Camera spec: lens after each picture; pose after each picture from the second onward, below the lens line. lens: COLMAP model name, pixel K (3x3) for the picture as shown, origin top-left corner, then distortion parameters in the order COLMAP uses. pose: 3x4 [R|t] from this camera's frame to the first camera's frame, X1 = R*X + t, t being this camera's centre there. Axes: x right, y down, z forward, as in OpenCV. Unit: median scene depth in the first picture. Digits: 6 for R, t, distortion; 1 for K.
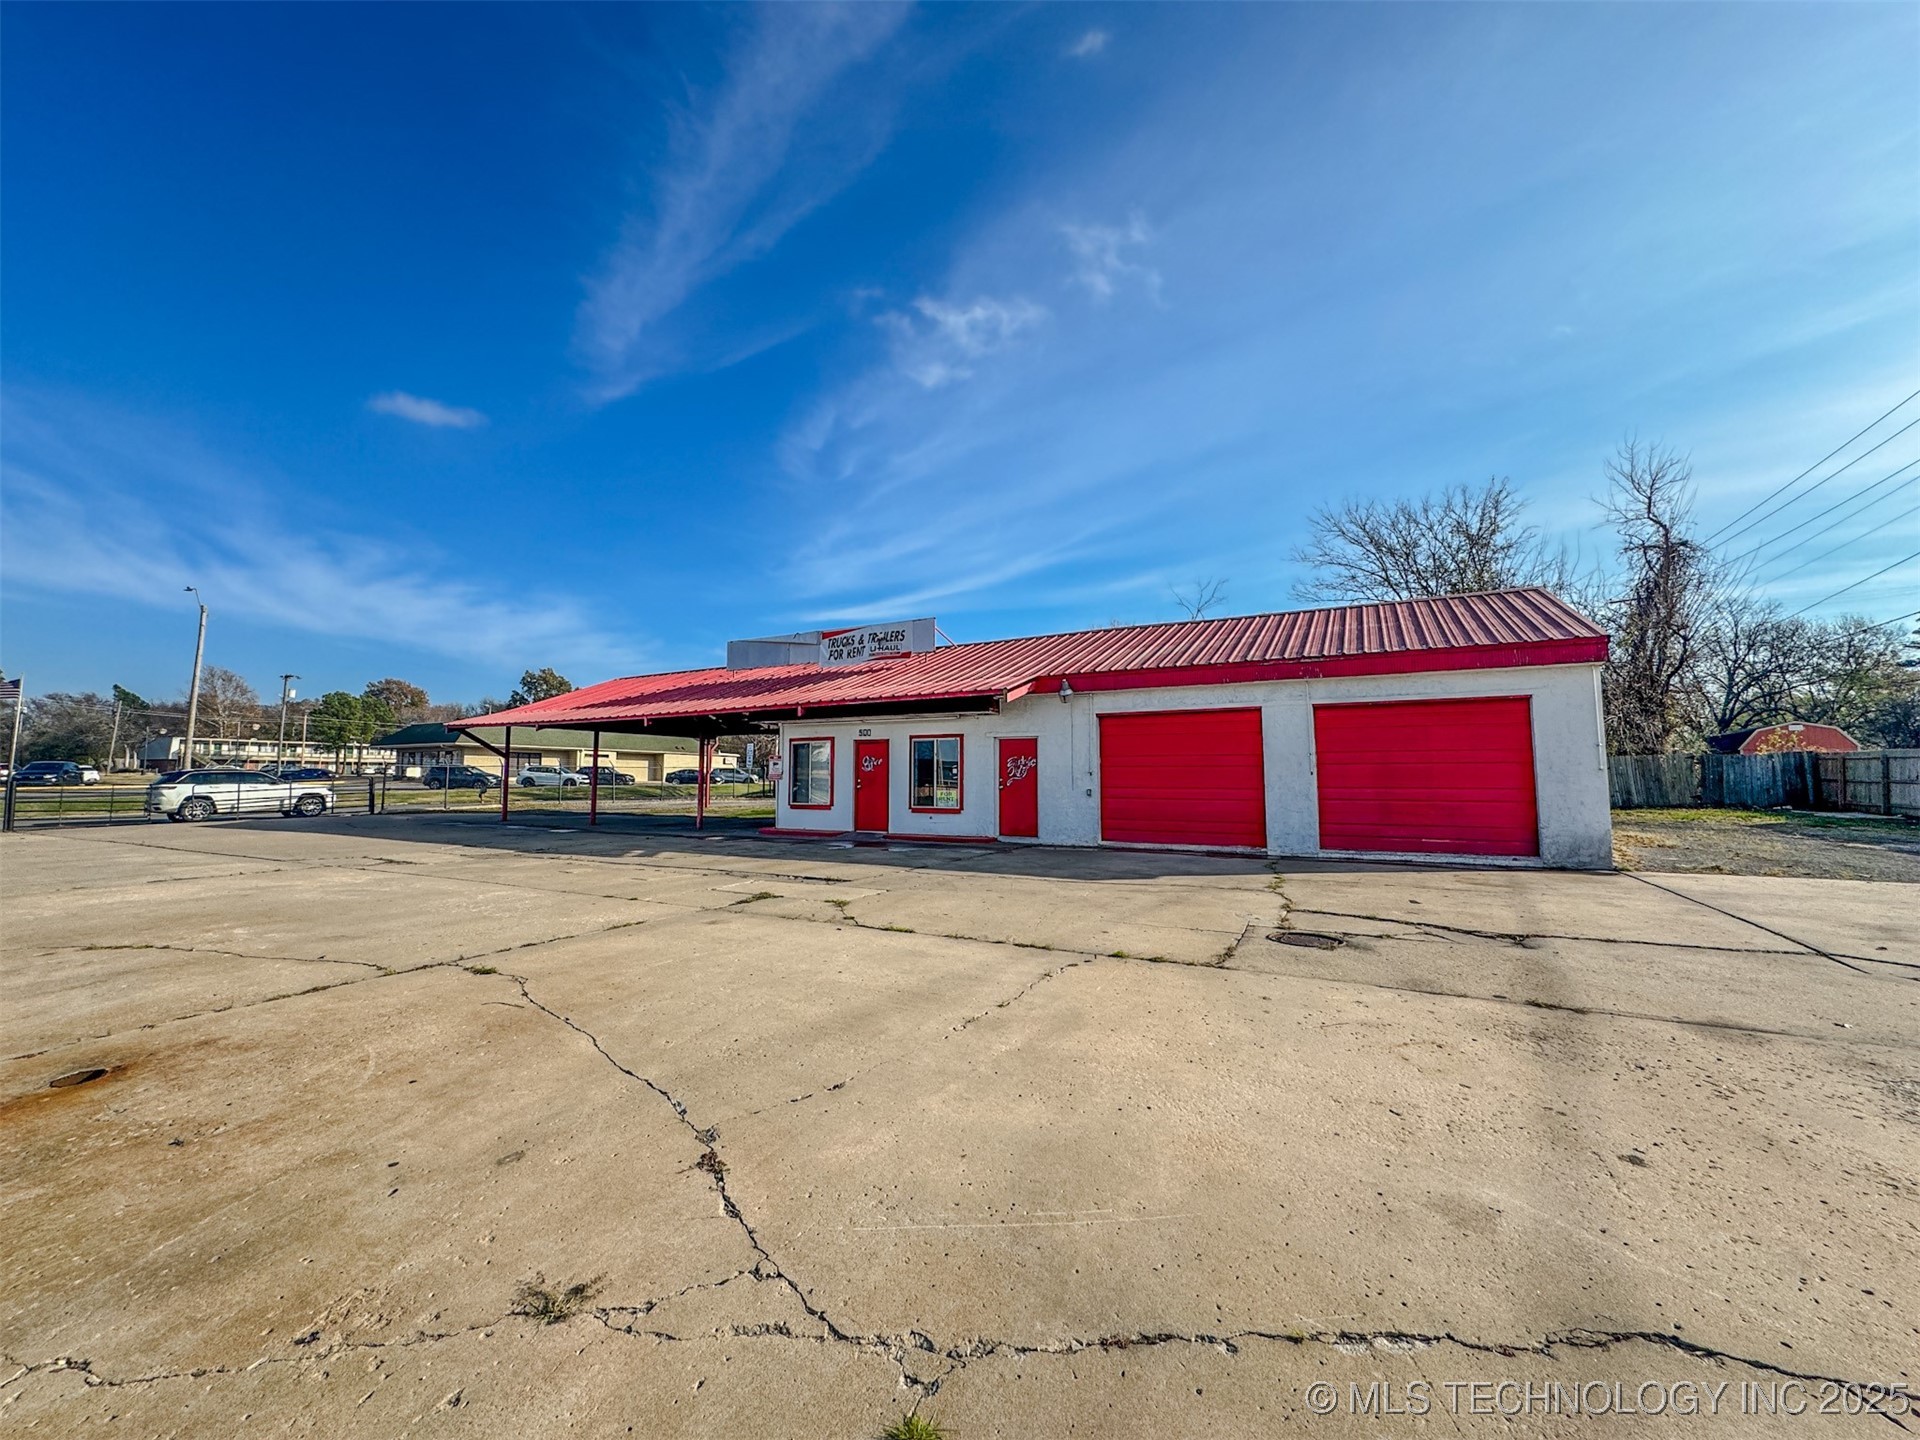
lens RADIAL K [[763.0, 0, 956.1], [0, 763.0, 721.5], [0, 0, 1]] dist [0.000744, 0.000109]
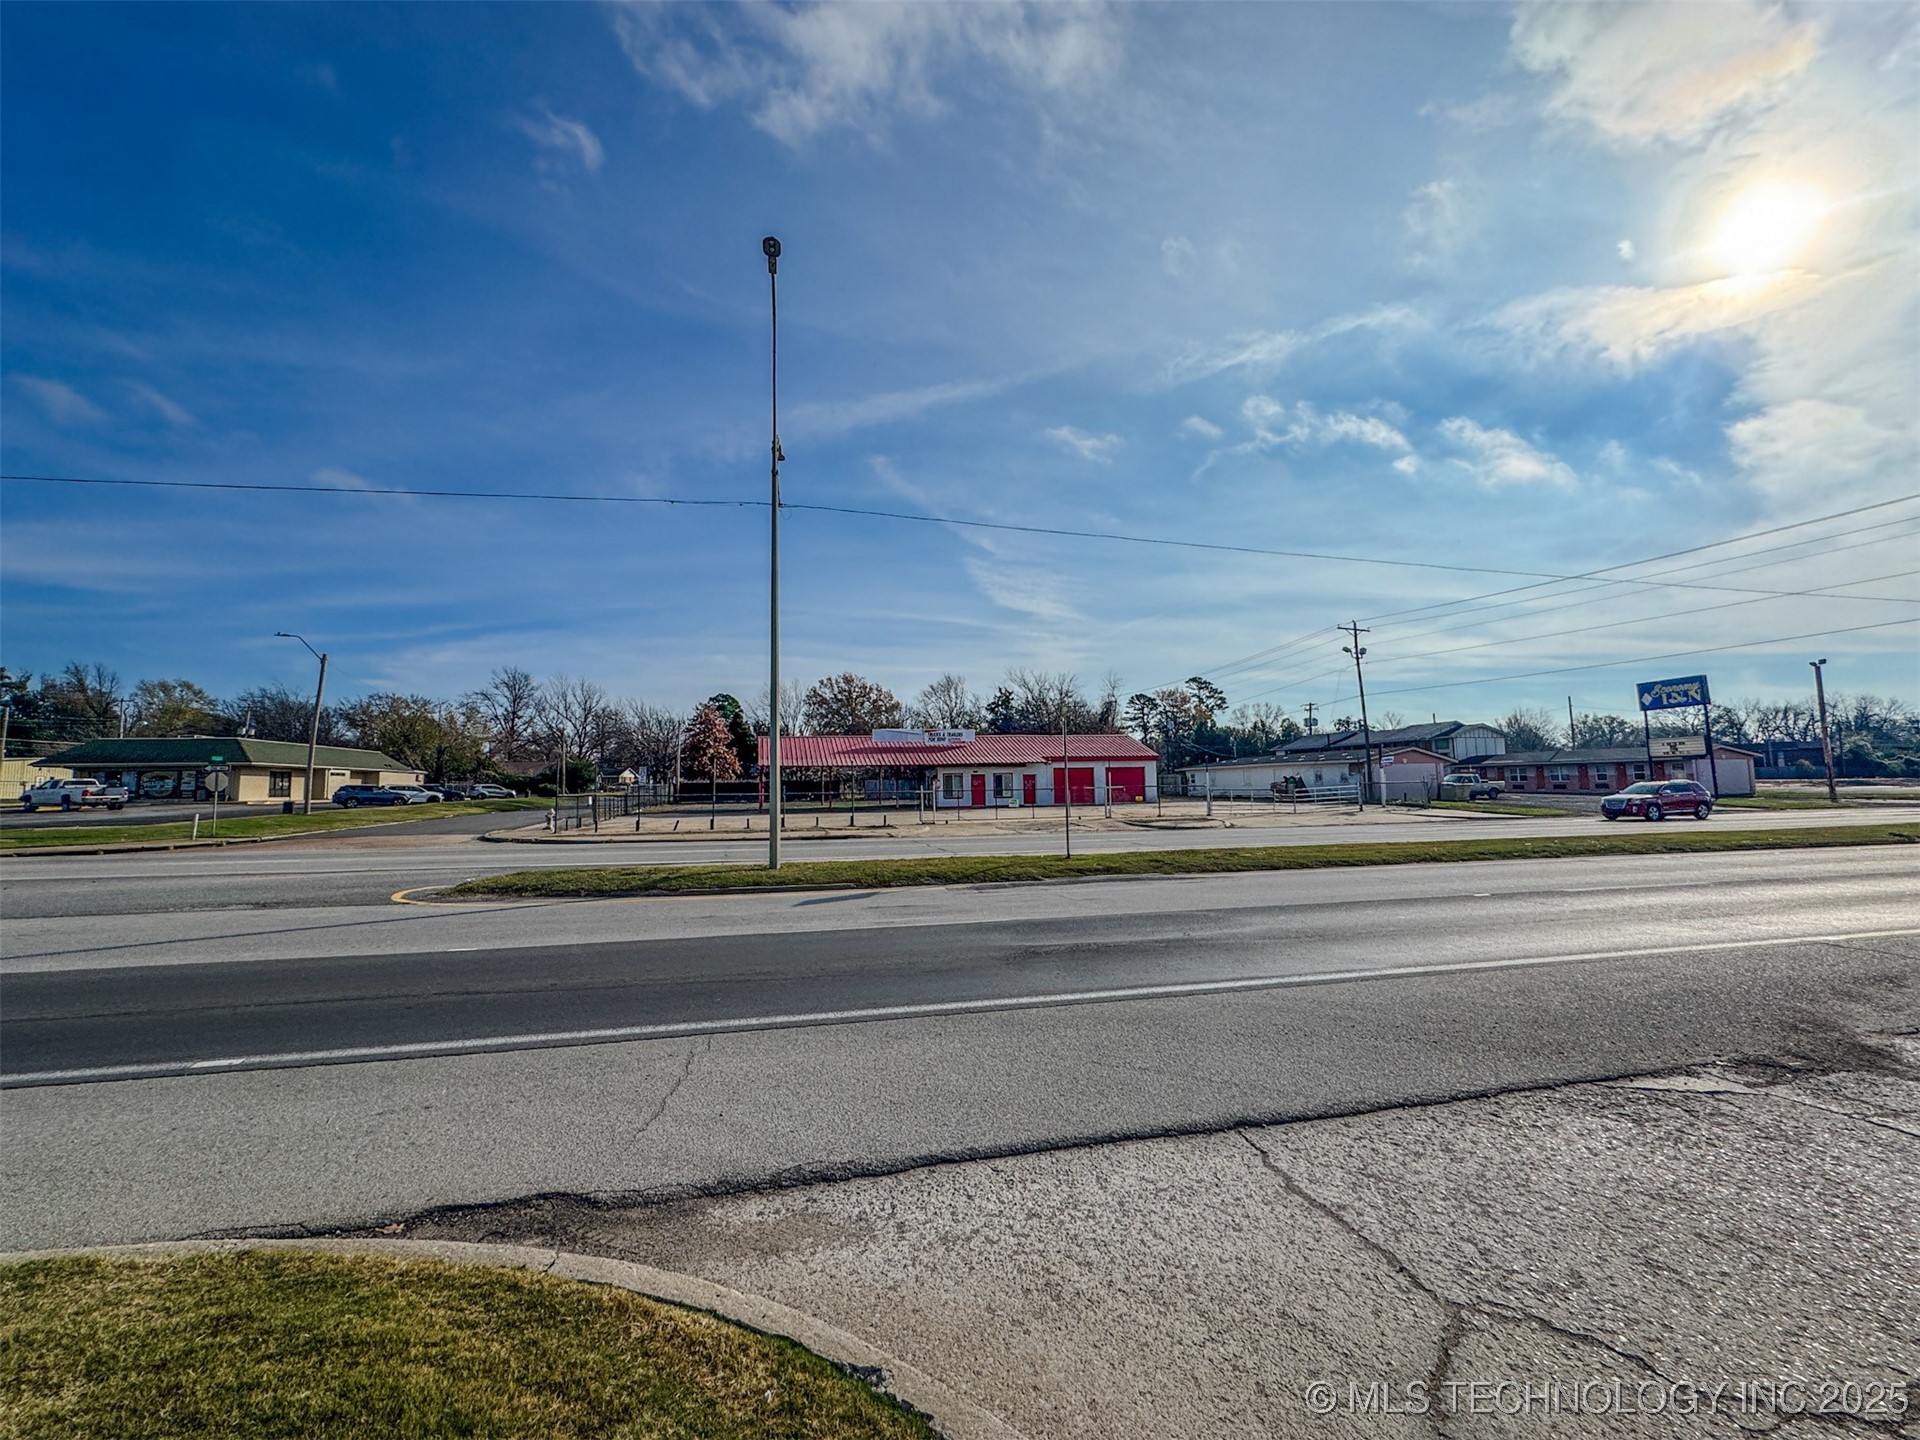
lens RADIAL K [[764.9, 0, 952.7], [0, 764.9, 715.1], [0, 0, 1]] dist [-0.000298, -0.000049]
pose [[0.743220, 0.048103, 0.667316, -1.858174], [-0.033344, 0.998836, -0.034864, -0.084405], [-0.668216, 0.003661, 0.743959, -0.968077]]
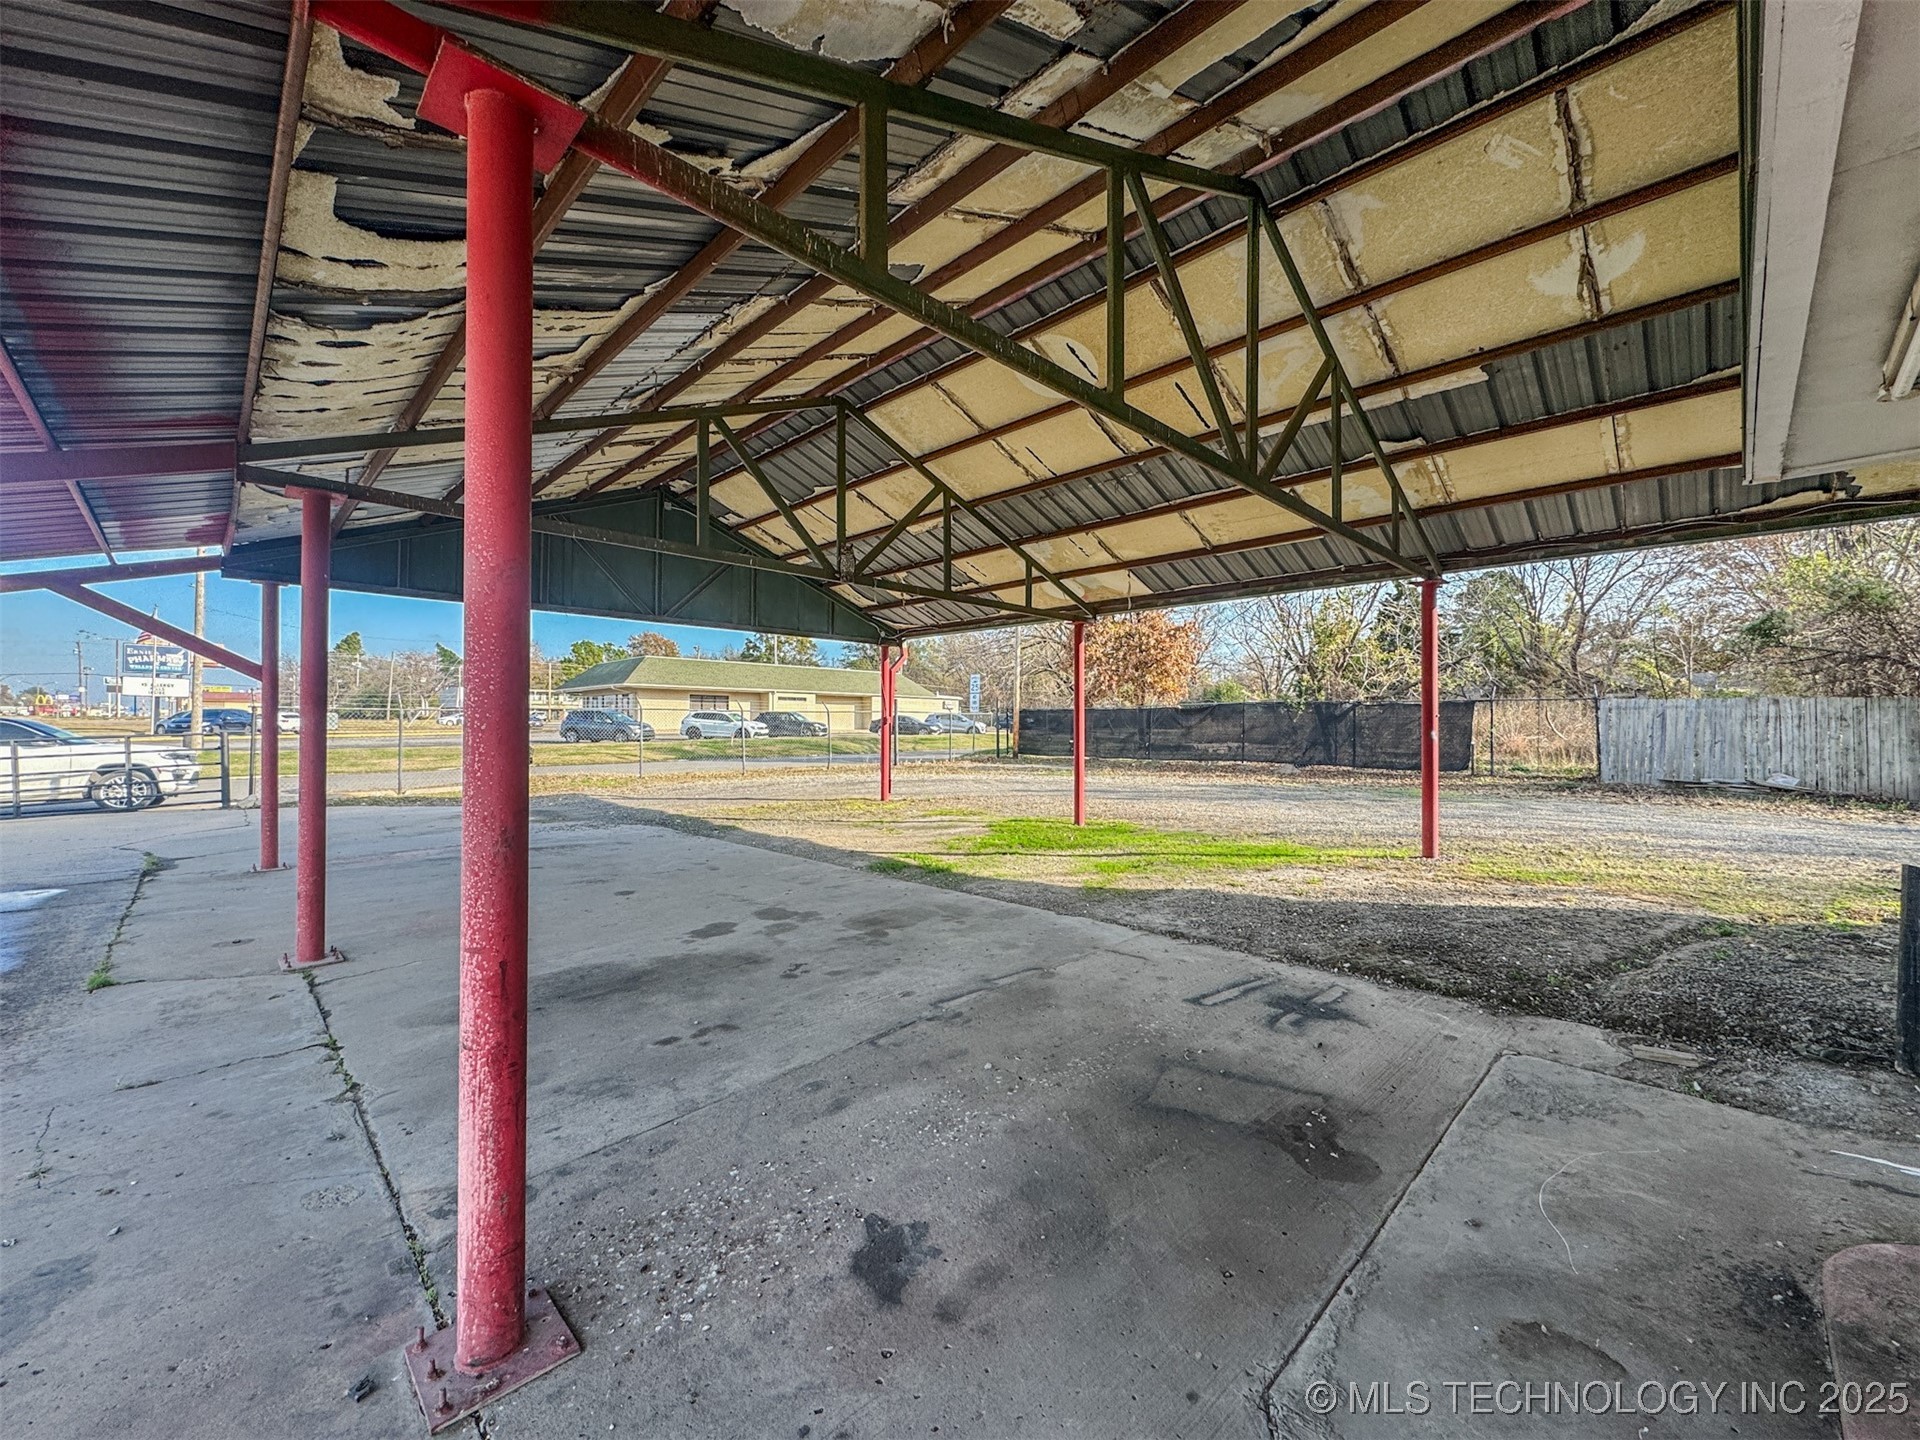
lens RADIAL K [[764.9, 0, 952.7], [0, 764.9, 715.1], [0, 0, 1]] dist [-0.000298, -0.000049]
pose [[0.957746, -0.001906, -0.287609, -0.248373], [0.019717, 0.998061, 0.059042, 0.058626], [0.286939, -0.062218, 0.955926, 0.914450]]
